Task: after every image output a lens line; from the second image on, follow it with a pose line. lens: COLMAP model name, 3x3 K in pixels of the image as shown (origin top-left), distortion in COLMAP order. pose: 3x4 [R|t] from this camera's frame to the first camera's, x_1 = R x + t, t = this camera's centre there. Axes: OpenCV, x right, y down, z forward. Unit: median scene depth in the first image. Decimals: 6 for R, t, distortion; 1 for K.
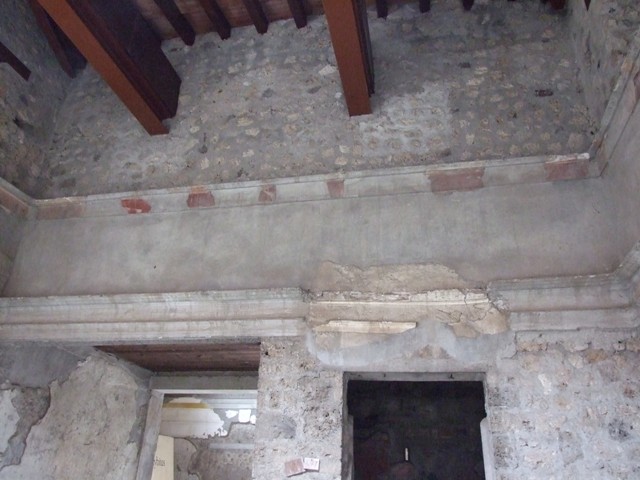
lens RADIAL K [[517.2, 0, 322.8], [0, 517.2, 235.5], [0, 0, 1]] dist [-0.050560, 0.053725]
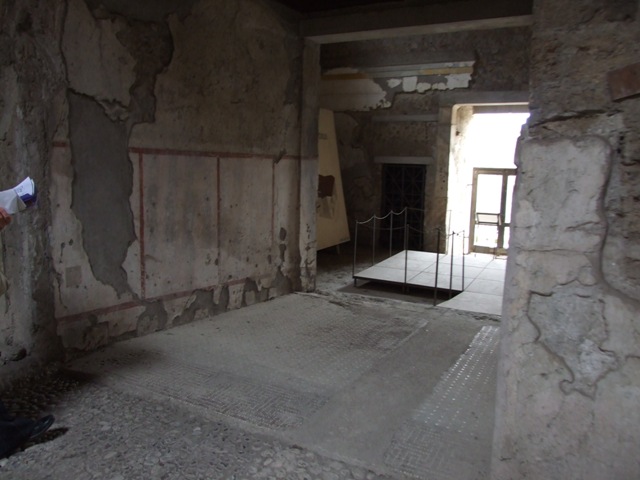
lens RADIAL K [[517.2, 0, 320.6], [0, 517.2, 238.5], [0, 0, 1]] dist [-0.050560, 0.053725]
pose [[0.961574, 0.034368, -0.272387, -0.105868], [0.124397, 0.829908, 0.543855, 0.157505], [0.244747, -0.556841, 0.793742, 0.271642]]
